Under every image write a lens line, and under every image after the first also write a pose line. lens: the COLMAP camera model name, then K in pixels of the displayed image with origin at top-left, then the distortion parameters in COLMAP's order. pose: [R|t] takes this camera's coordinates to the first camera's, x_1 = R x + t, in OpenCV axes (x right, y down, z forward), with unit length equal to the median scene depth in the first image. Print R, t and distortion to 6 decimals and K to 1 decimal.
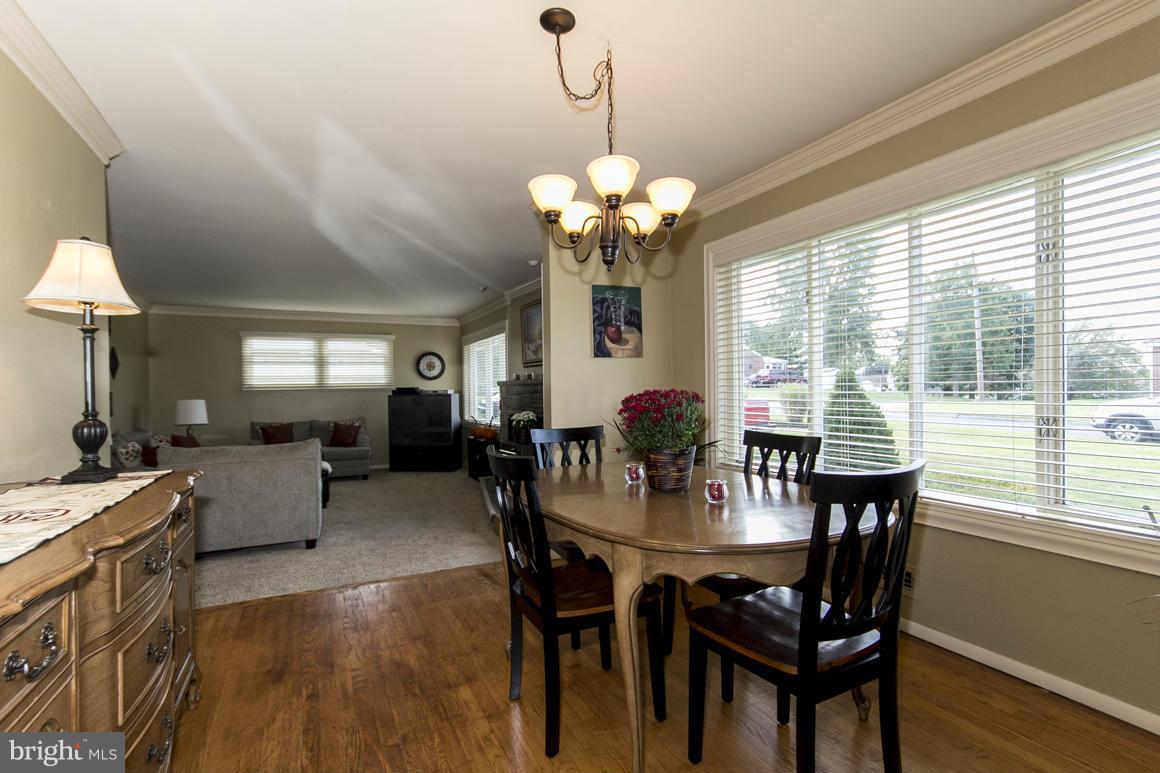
lens RADIAL K [[534.5, 0, 583.2], [0, 534.5, 393.2], [0, 0, 1]] dist [-0.009229, 0.002749]
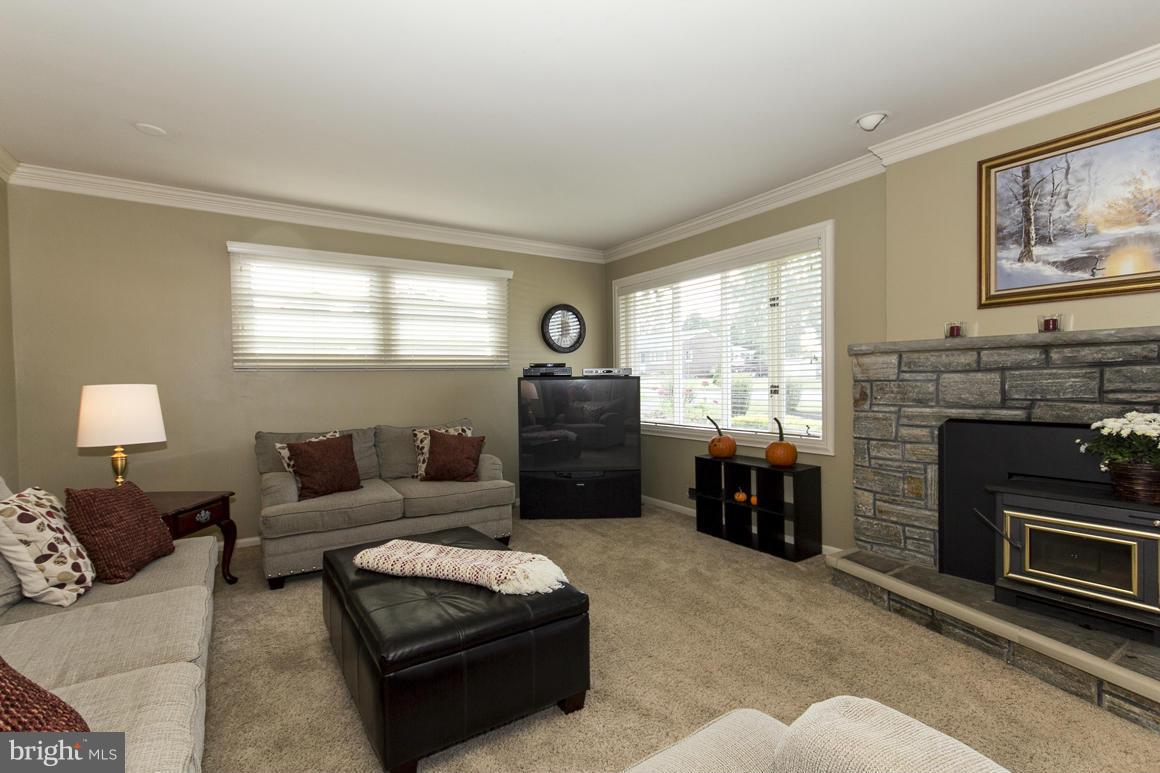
lens RADIAL K [[534.5, 0, 590.3], [0, 534.5, 386.6], [0, 0, 1]] dist [-0.009229, 0.002749]
pose [[0.993713, 0.002407, 0.111931, -0.354261], [-0.003469, 0.999951, 0.009300, 0.007820], [-0.111903, -0.009630, 0.993672, 0.461787]]
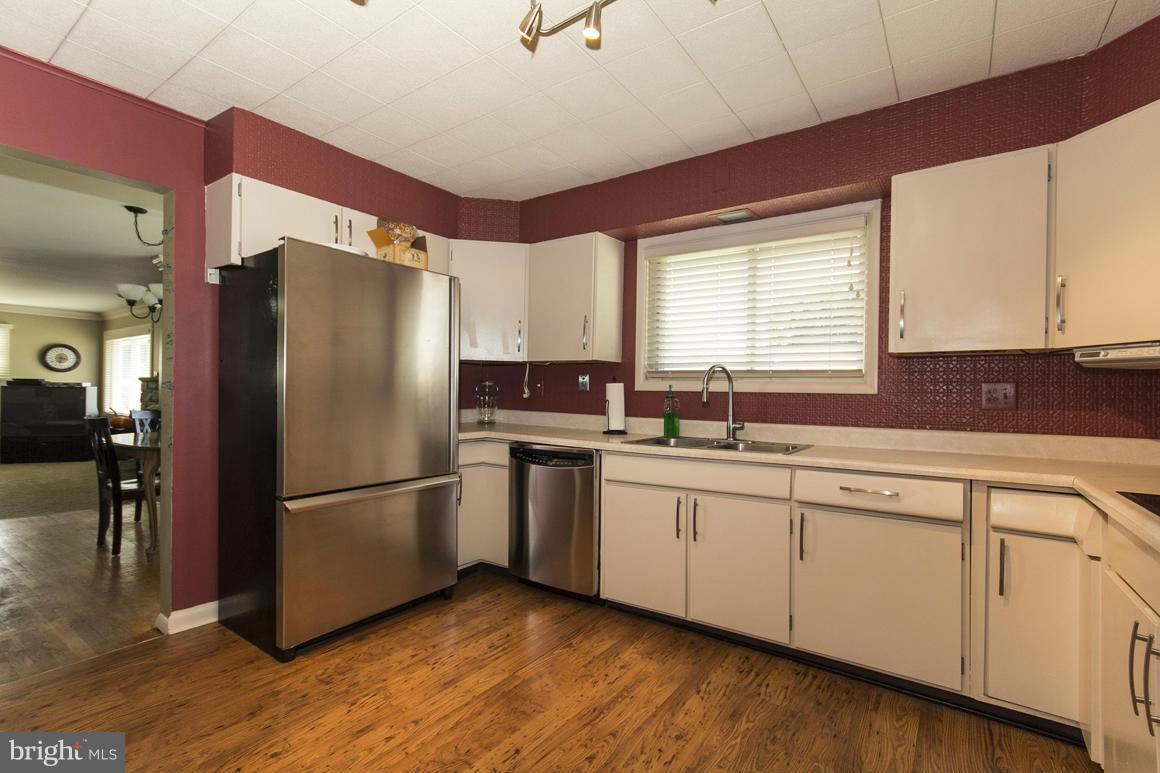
lens RADIAL K [[534.5, 0, 577.3], [0, 534.5, 395.6], [0, 0, 1]] dist [-0.009229, 0.002749]
pose [[0.886234, 0.024708, 0.462578, 0.118221], [-0.026107, 0.999653, -0.003379, -0.002710], [-0.462501, -0.009082, 0.886572, -0.345048]]
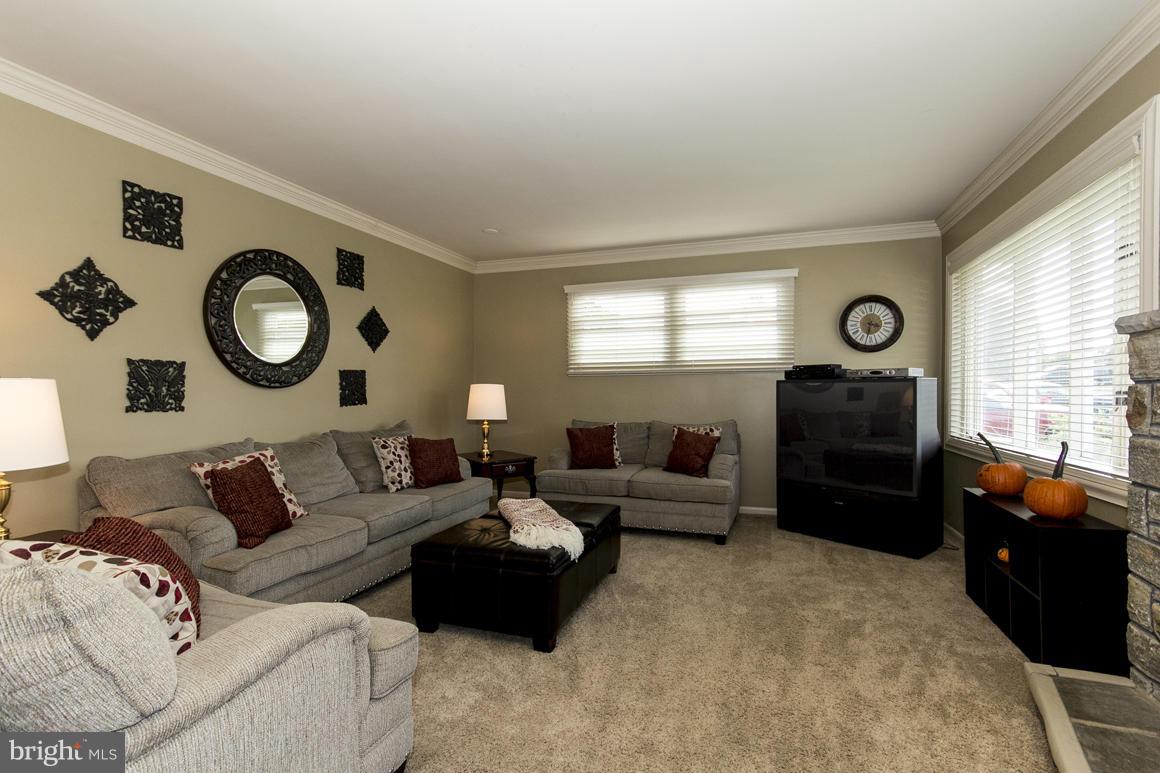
lens RADIAL K [[534.5, 0, 584.4], [0, 534.5, 386.9], [0, 0, 1]] dist [-0.009229, 0.002749]
pose [[0.689798, 0.009953, -0.723933, -0.121132], [-0.010352, 0.999939, 0.003883, 0.010225], [0.723928, 0.004815, 0.689859, 0.512496]]
